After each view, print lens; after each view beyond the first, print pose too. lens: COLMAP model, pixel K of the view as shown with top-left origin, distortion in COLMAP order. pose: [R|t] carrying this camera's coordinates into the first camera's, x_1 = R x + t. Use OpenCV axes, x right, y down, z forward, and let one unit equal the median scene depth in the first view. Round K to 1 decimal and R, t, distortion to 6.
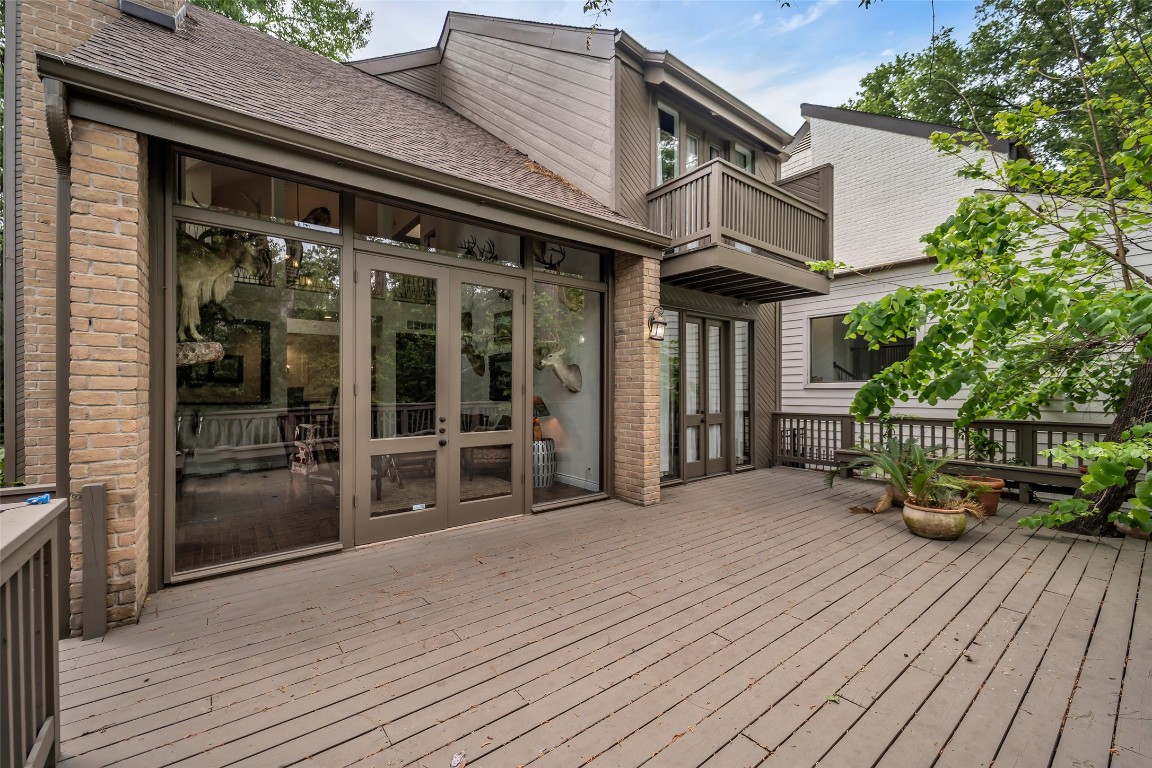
lens RADIAL K [[462.3, 0, 569.2], [0, 462.3, 381.1], [0, 0, 1]] dist [0.001272, -0.000077]
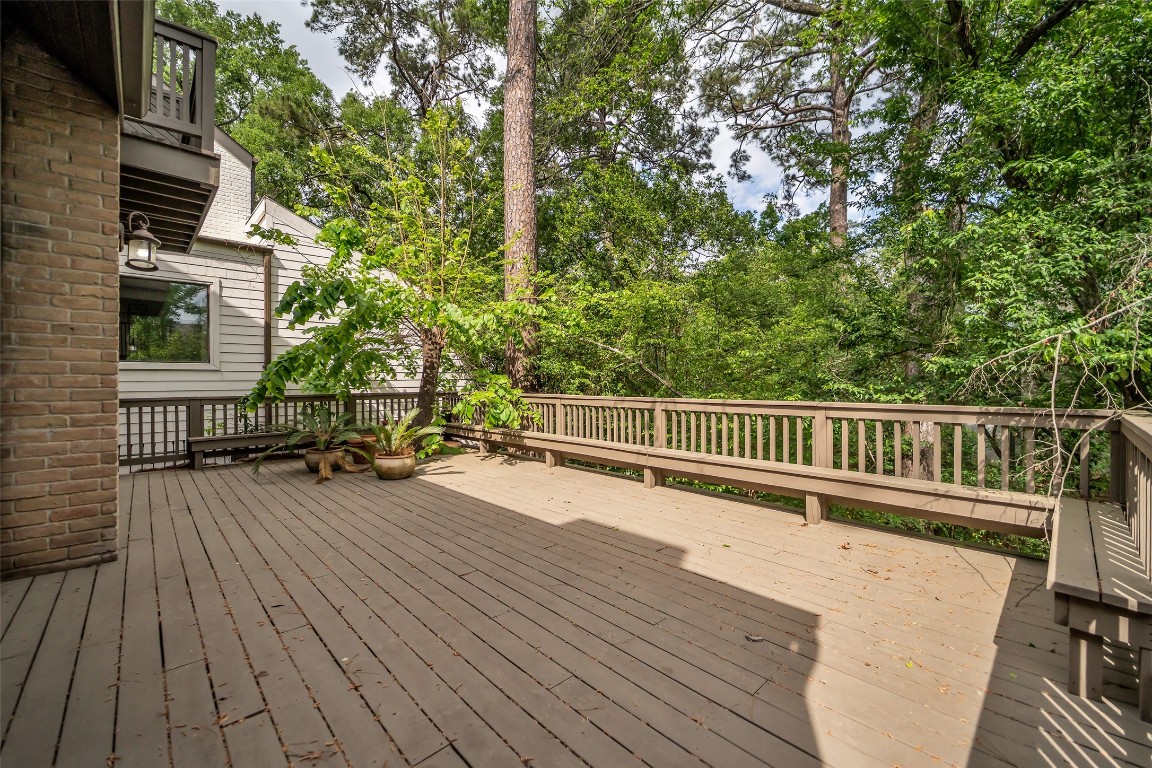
lens RADIAL K [[462.3, 0, 569.2], [0, 462.3, 381.1], [0, 0, 1]] dist [0.001272, -0.000077]
pose [[-0.086239, 0.008267, 0.996240, -0.680782], [-0.008909, 0.999919, -0.009068, 0.083788], [-0.996235, -0.009657, -0.086158, 0.776729]]
